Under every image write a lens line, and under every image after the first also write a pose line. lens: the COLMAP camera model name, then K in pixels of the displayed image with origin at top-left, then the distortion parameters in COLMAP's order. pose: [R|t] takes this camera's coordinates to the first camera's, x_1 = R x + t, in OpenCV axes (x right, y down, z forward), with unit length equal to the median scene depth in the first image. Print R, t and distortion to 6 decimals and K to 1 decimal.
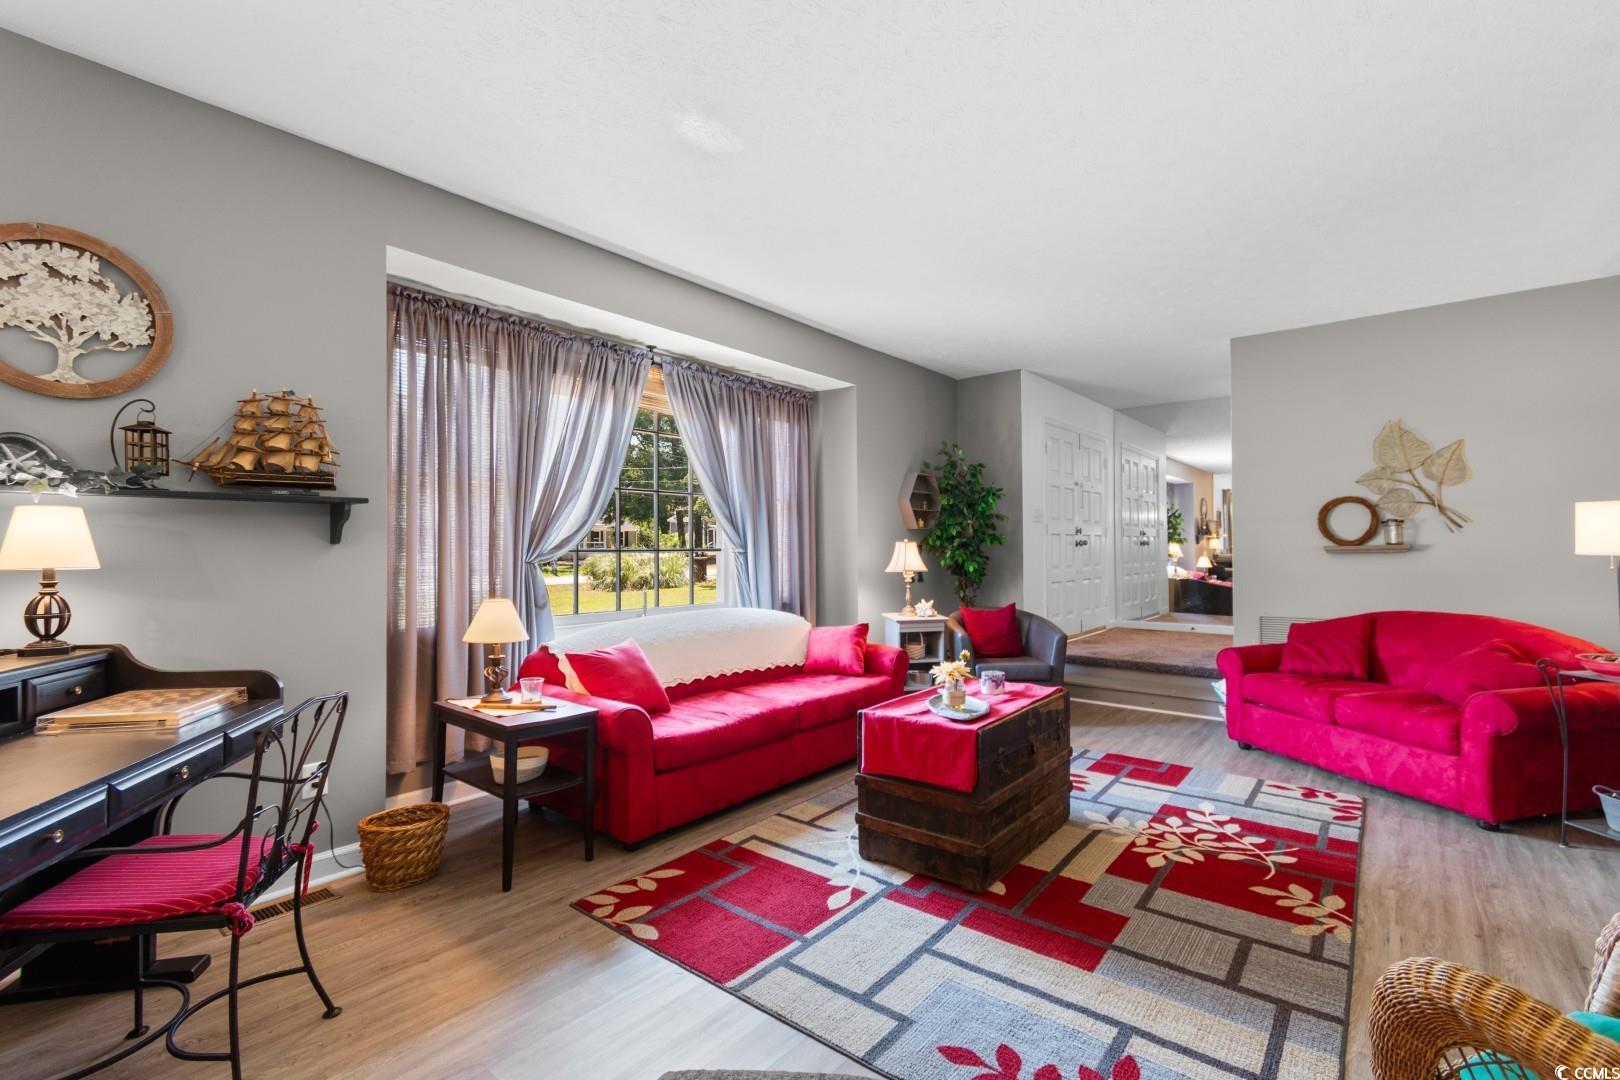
lens RADIAL K [[723.6, 0, 808.5], [0, 723.6, 550.1], [0, 0, 1]] dist [0.000530, -0.000494]
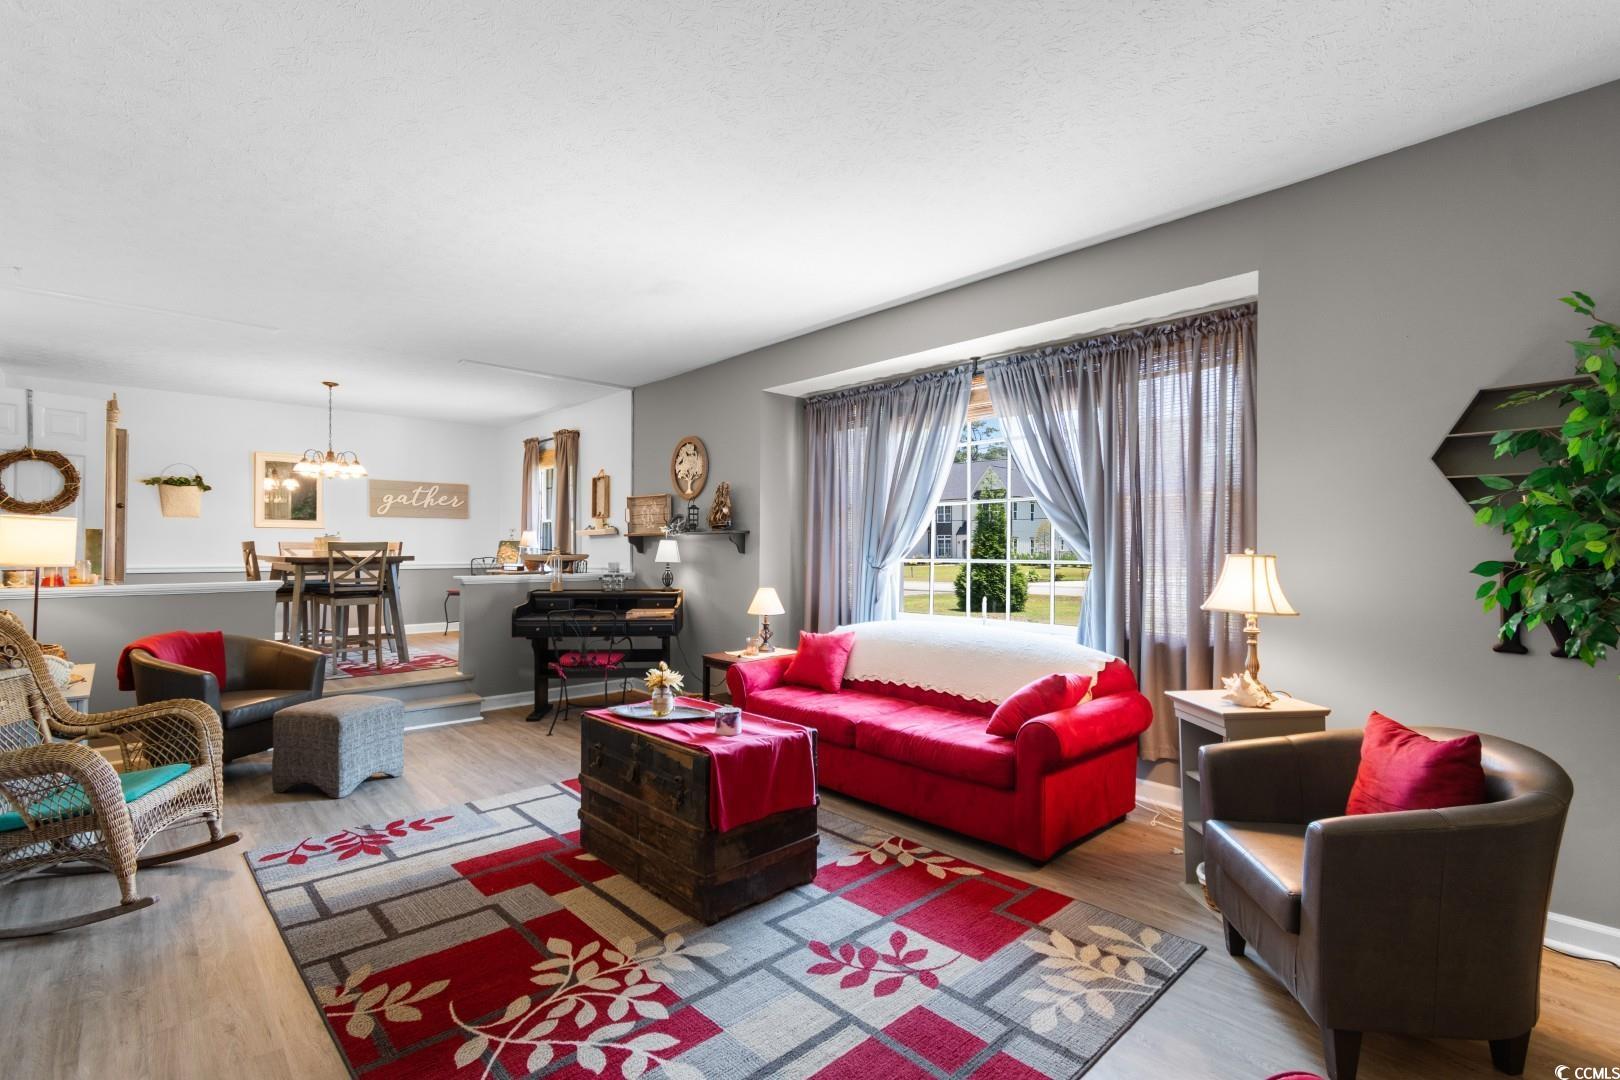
lens RADIAL K [[741.5, 0, 810.0], [0, 741.5, 540.0], [0, 0, 1]] dist [0.009499, 0.000006]
pose [[-0.130125, -0.008136, -0.991464, 1.270714], [-0.006630, 0.999951, -0.007335, -0.028237], [0.991475, 0.005619, -0.130173, 1.372483]]
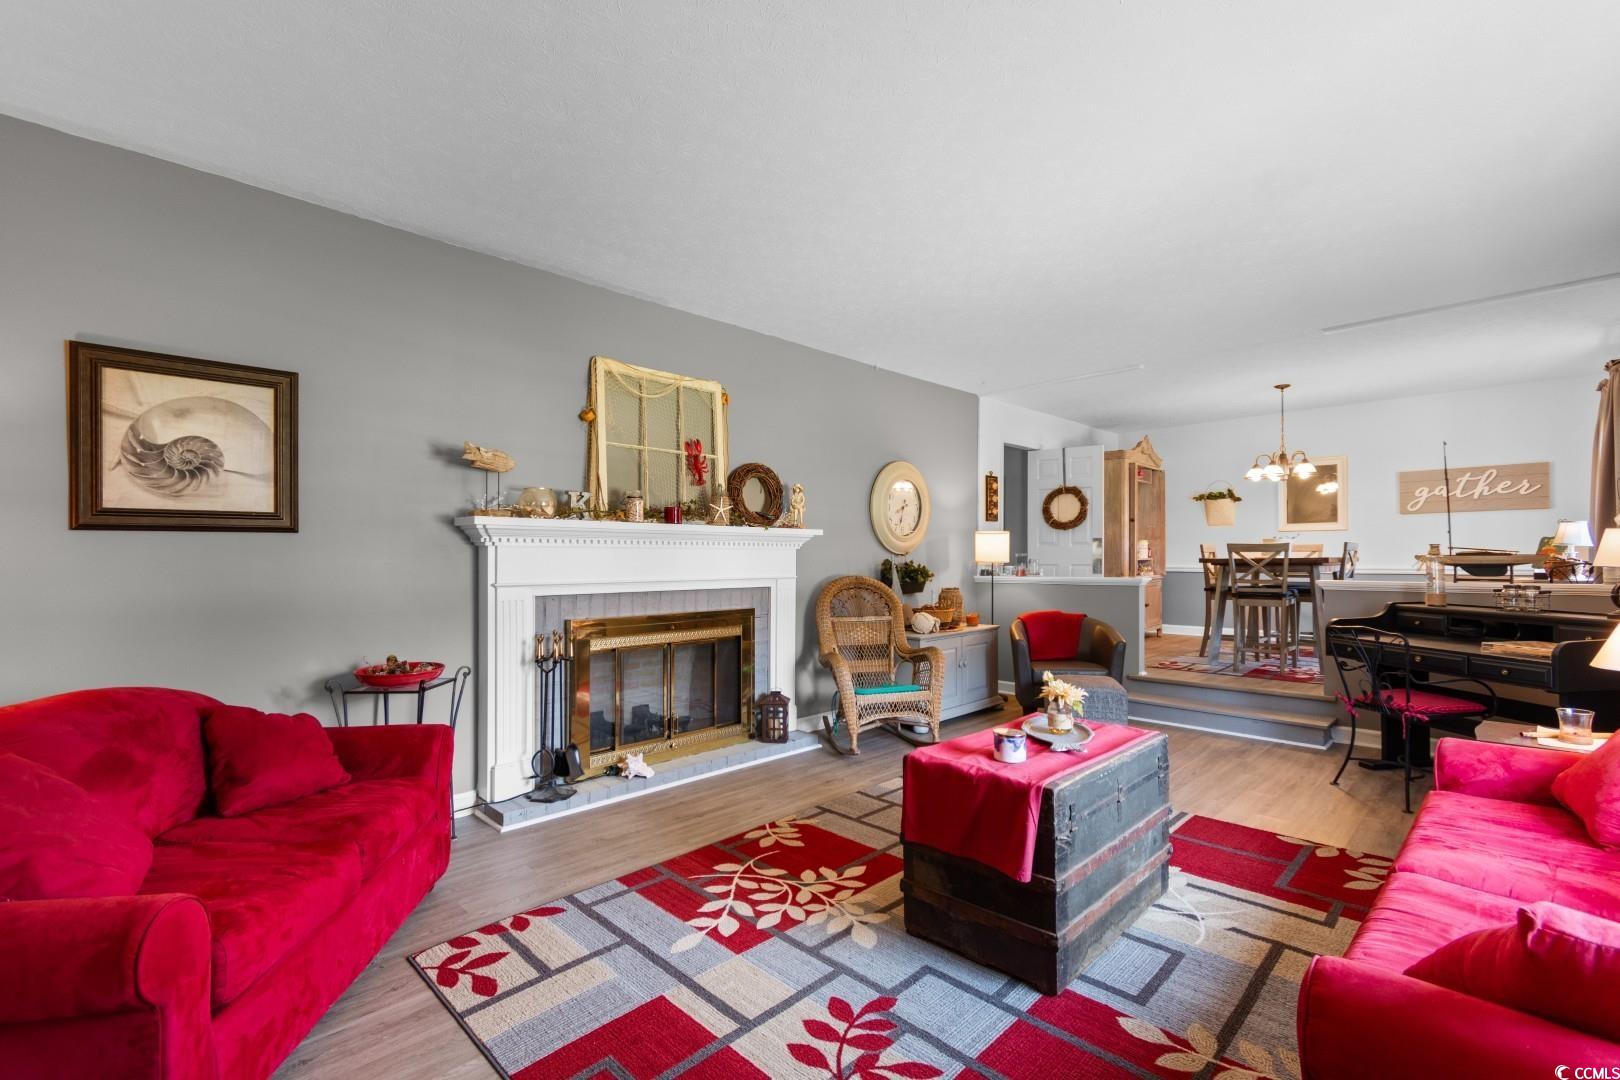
lens RADIAL K [[723.6, 0, 808.5], [0, 723.6, 550.1], [0, 0, 1]] dist [0.000530, -0.000494]
pose [[-0.994936, 0.009931, 0.100020, 0.433246], [0.009450, 0.999941, -0.005283, -0.011844], [-0.100066, -0.004311, -0.994971, 1.981261]]
